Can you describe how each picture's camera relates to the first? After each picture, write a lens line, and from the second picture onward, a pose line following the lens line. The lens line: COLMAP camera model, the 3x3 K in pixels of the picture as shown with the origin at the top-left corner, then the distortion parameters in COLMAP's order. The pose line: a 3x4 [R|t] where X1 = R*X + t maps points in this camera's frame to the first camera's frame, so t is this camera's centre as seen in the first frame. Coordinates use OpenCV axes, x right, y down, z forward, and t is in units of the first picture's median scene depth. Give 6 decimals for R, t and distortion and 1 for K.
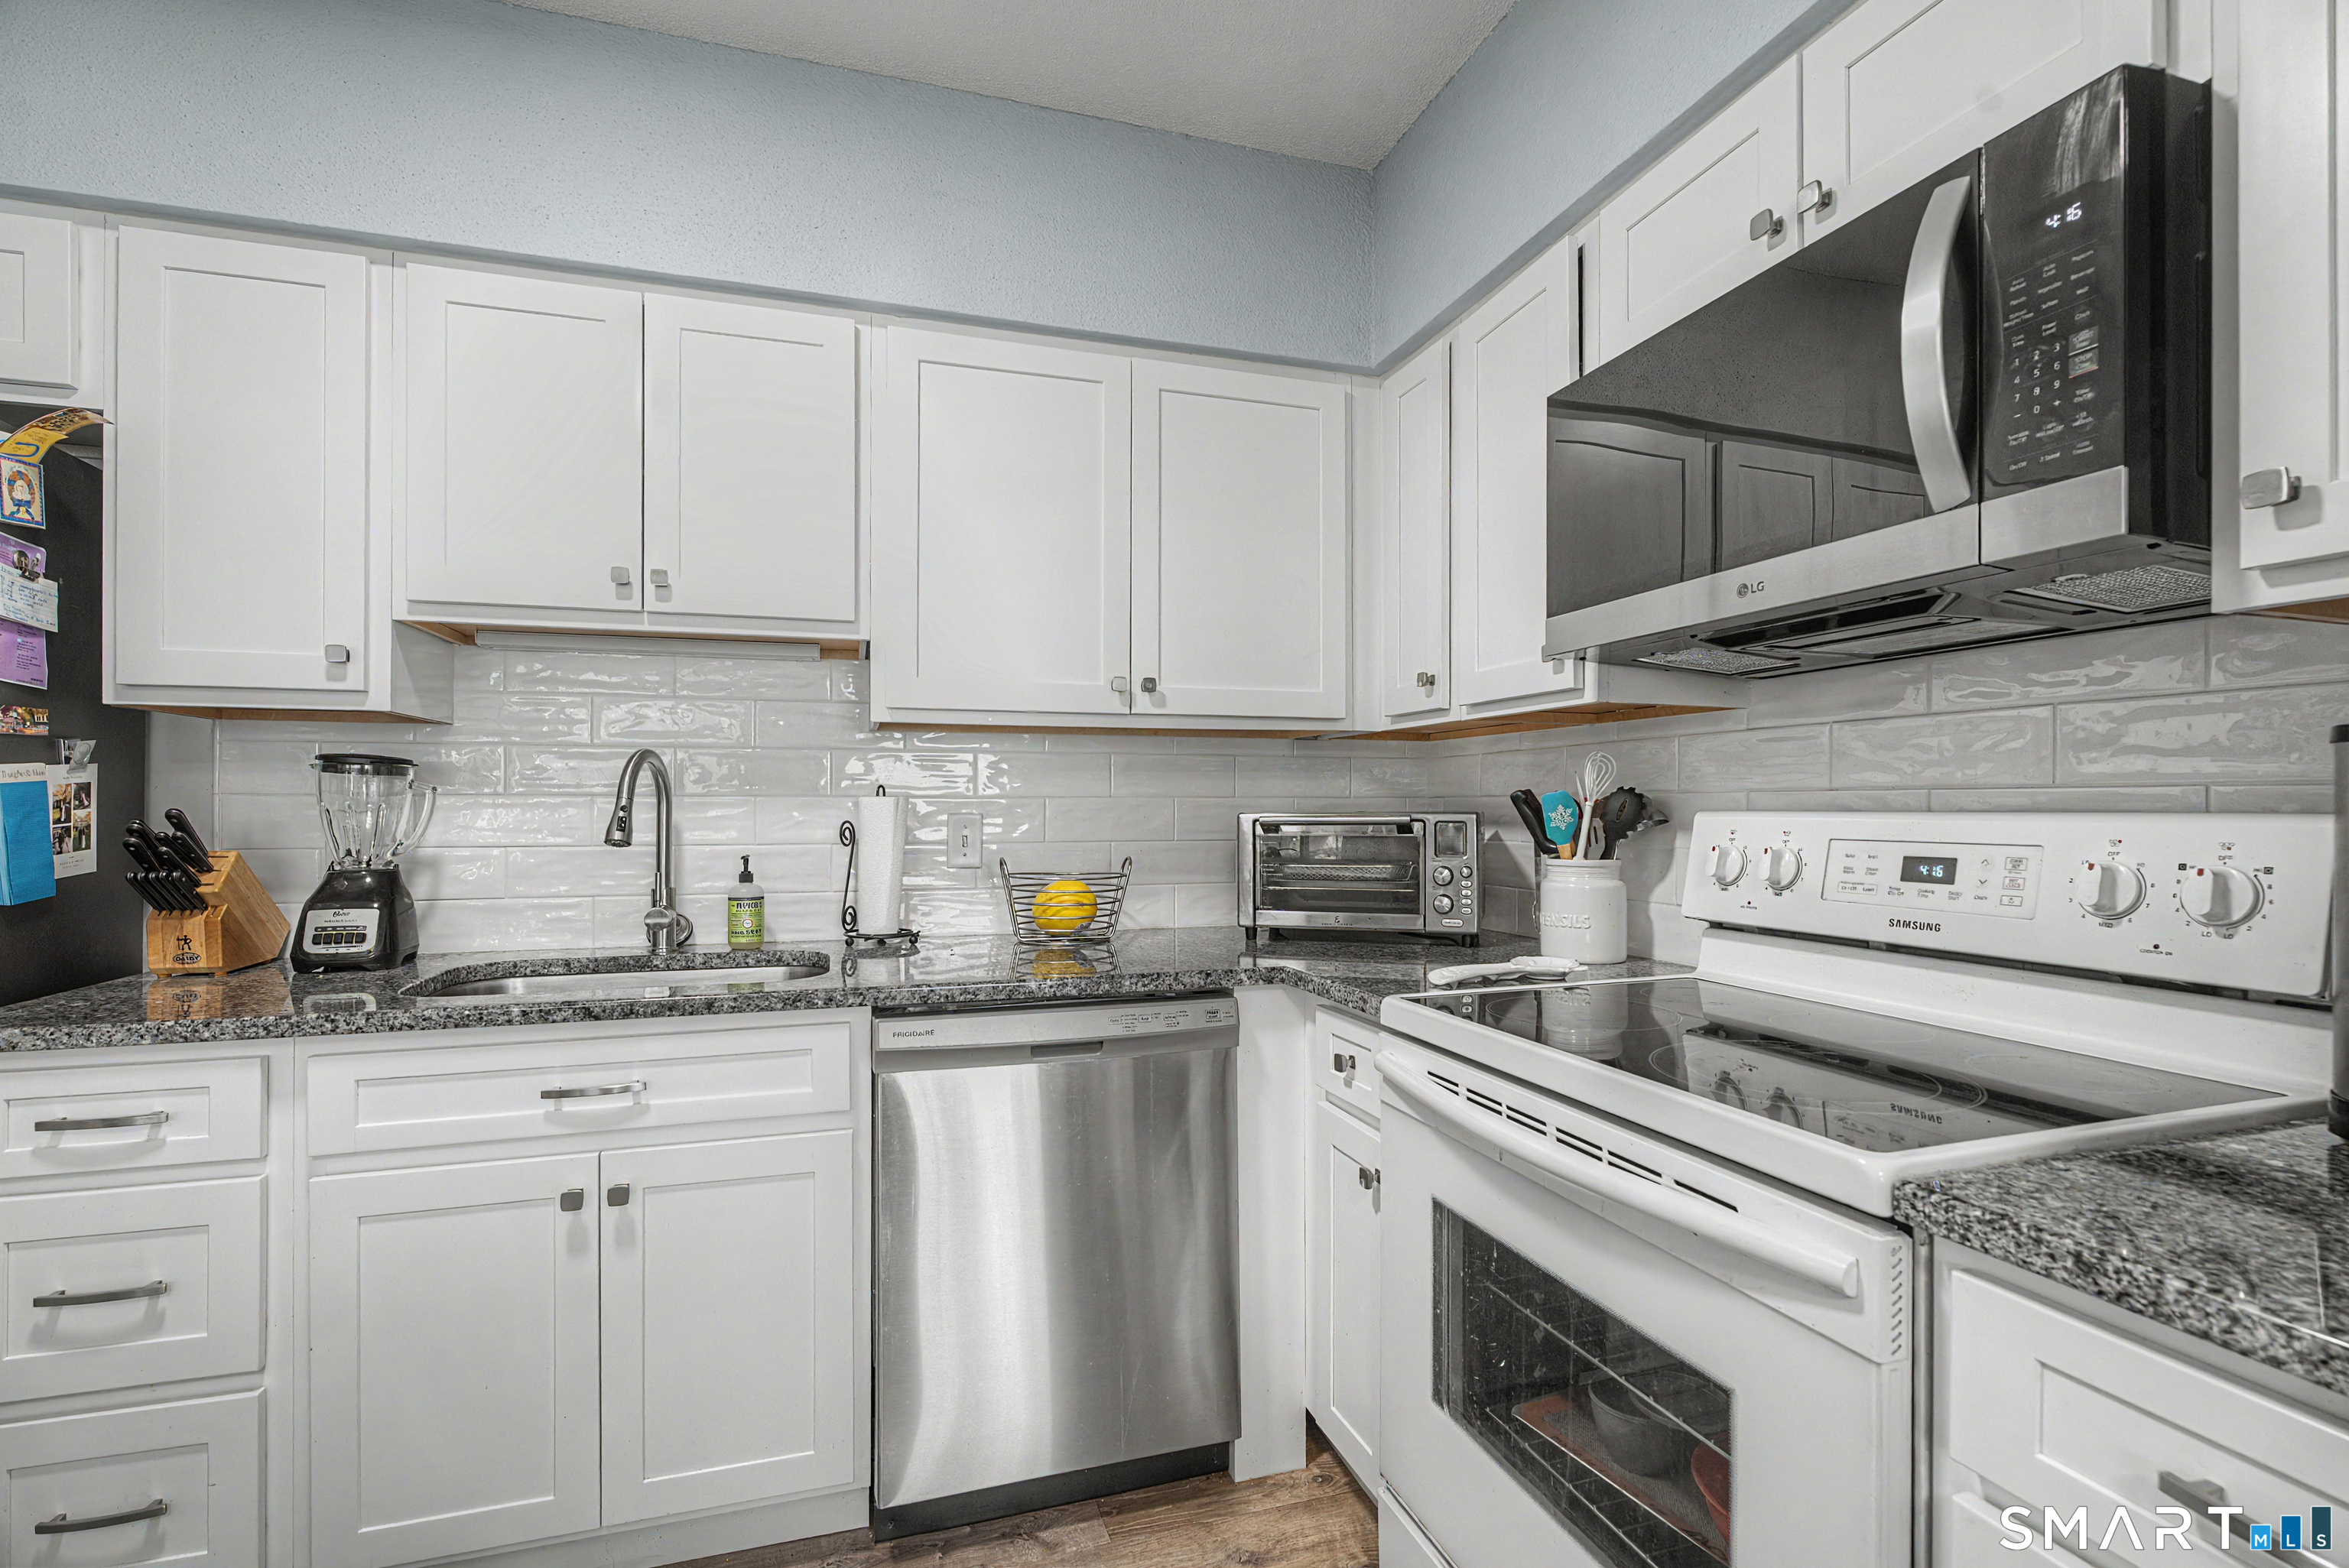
lens RADIAL K [[1064.3, 0, 1166.0], [0, 1064.3, 798.5], [0, 0, 1]] dist [-0.004508, -0.001037]
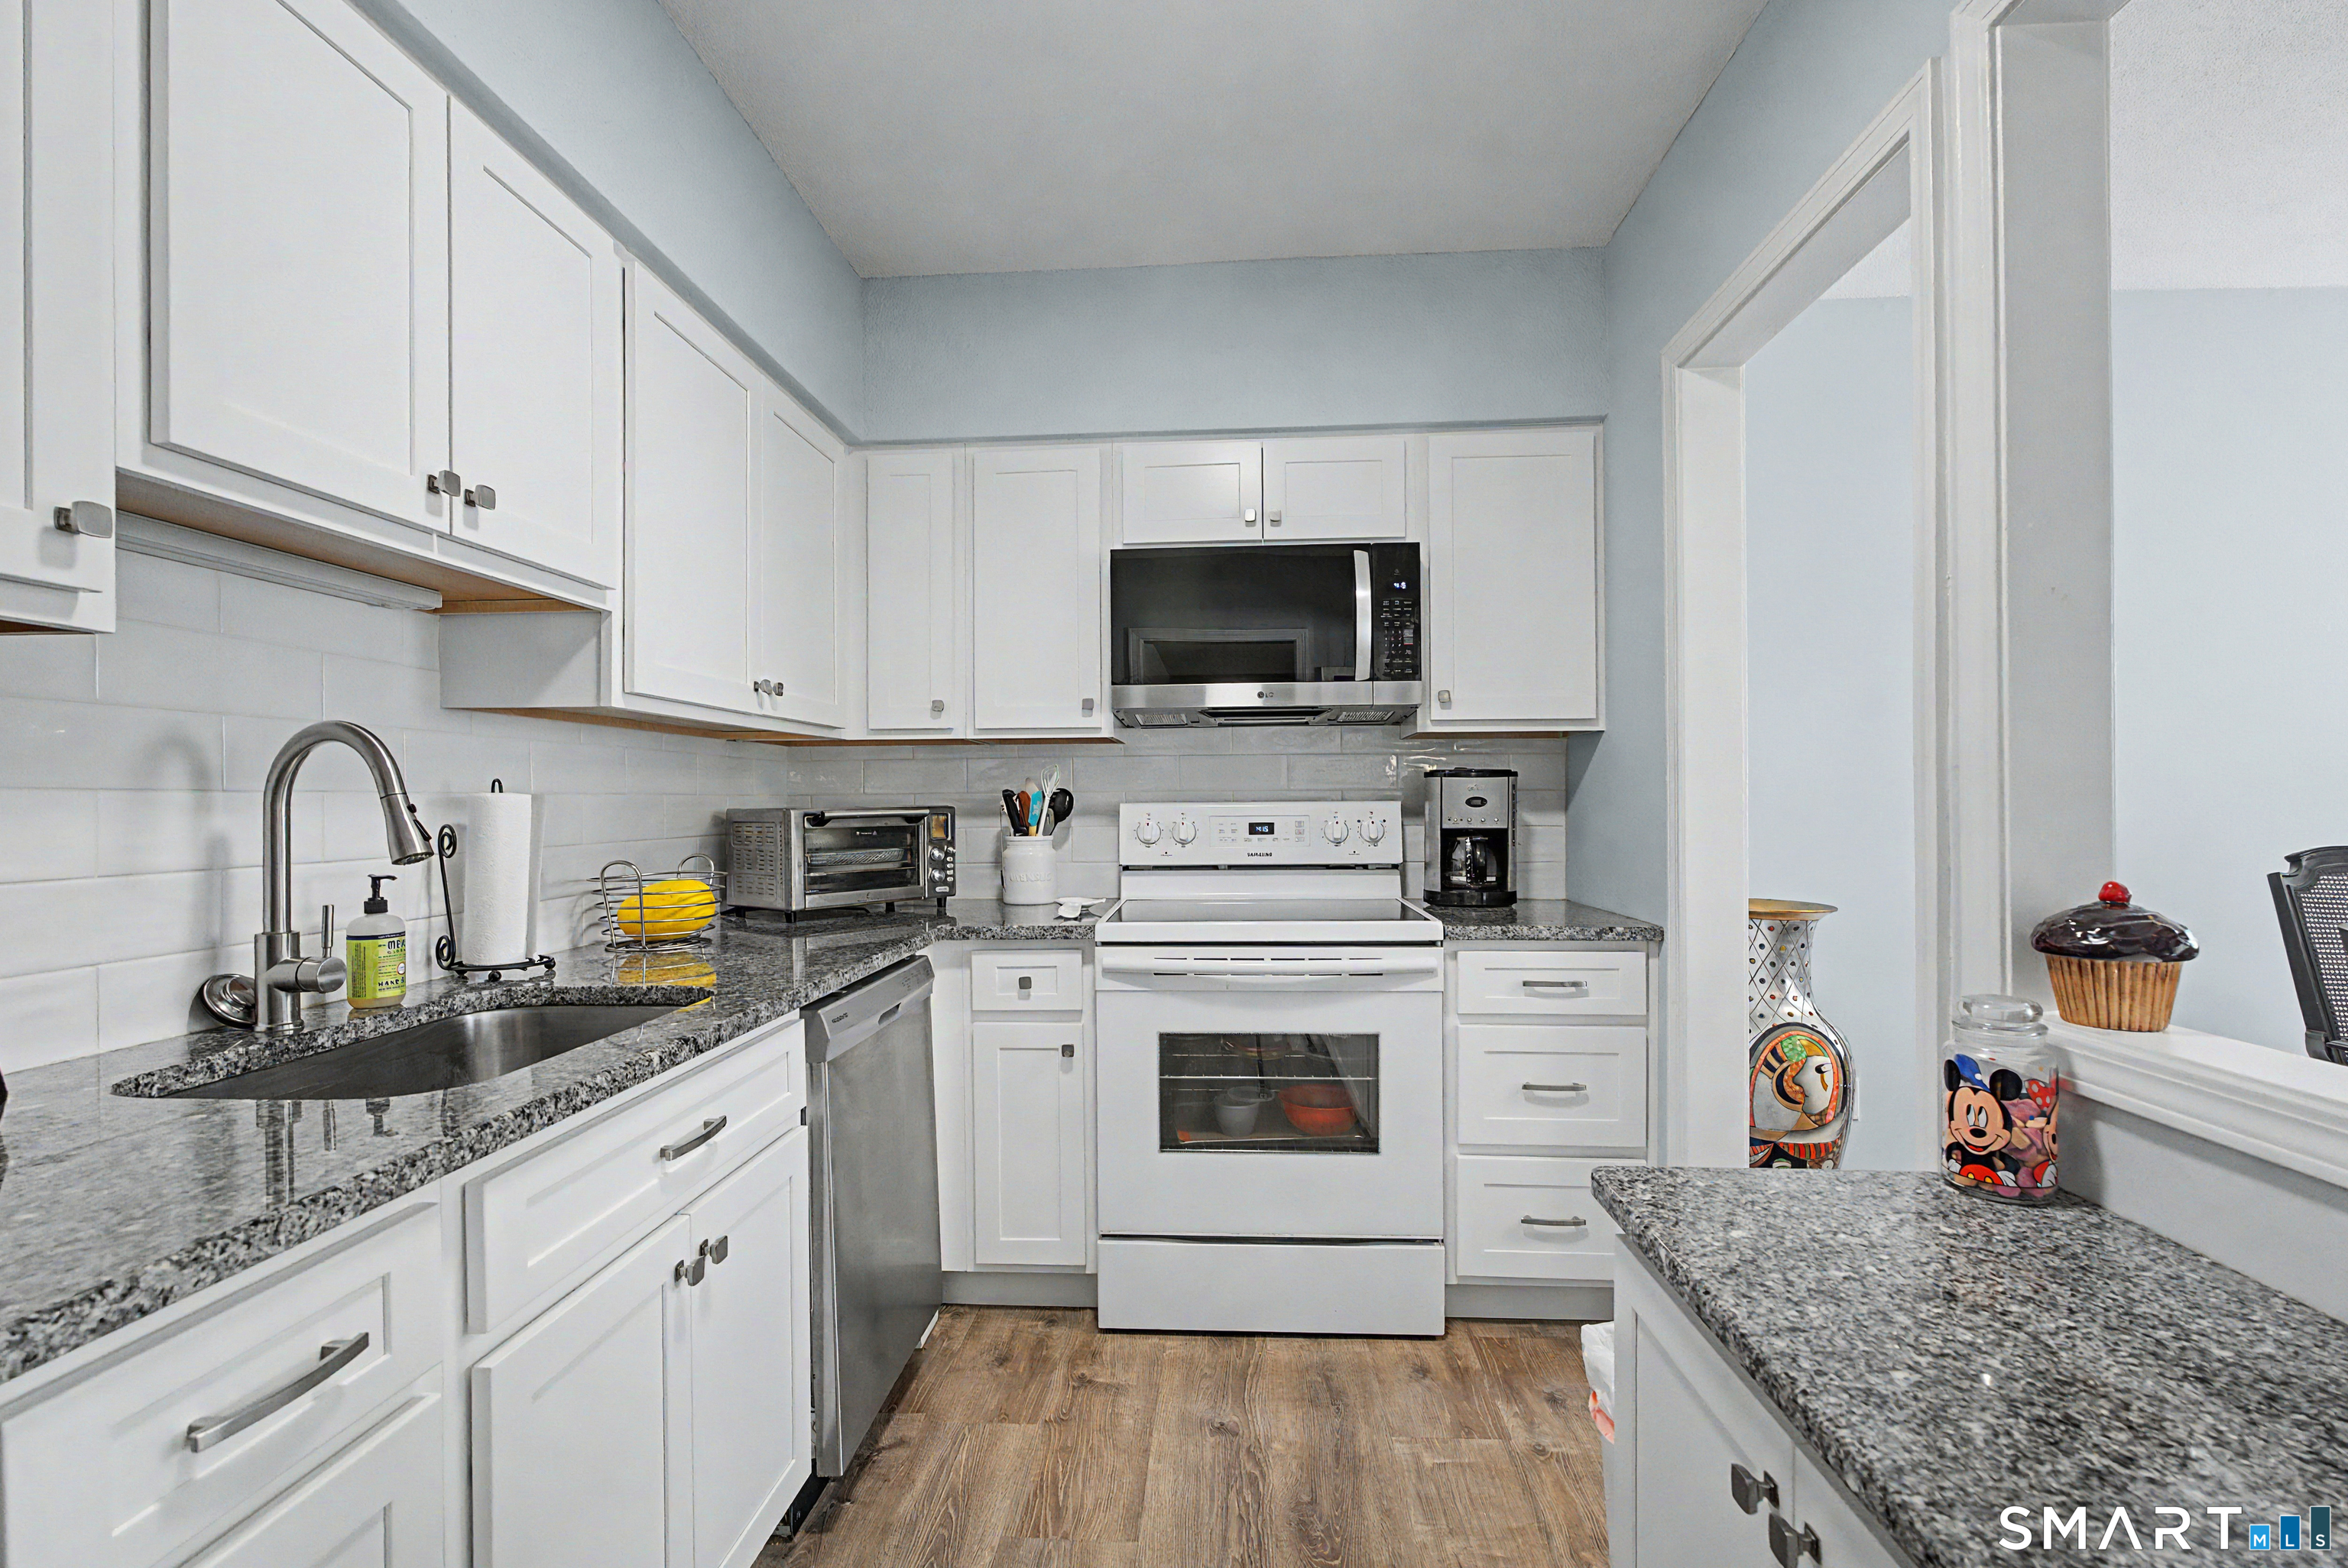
lens RADIAL K [[1063.8, 0, 1177.7], [0, 1063.8, 798.2], [0, 0, 1]] dist [-0.004508, -0.001037]
pose [[0.356095, -0.000717, 0.934450, -1.275408], [0.002435, 0.999997, -0.000161, 0.005168], [-0.934447, 0.002333, 0.356095, 0.361159]]
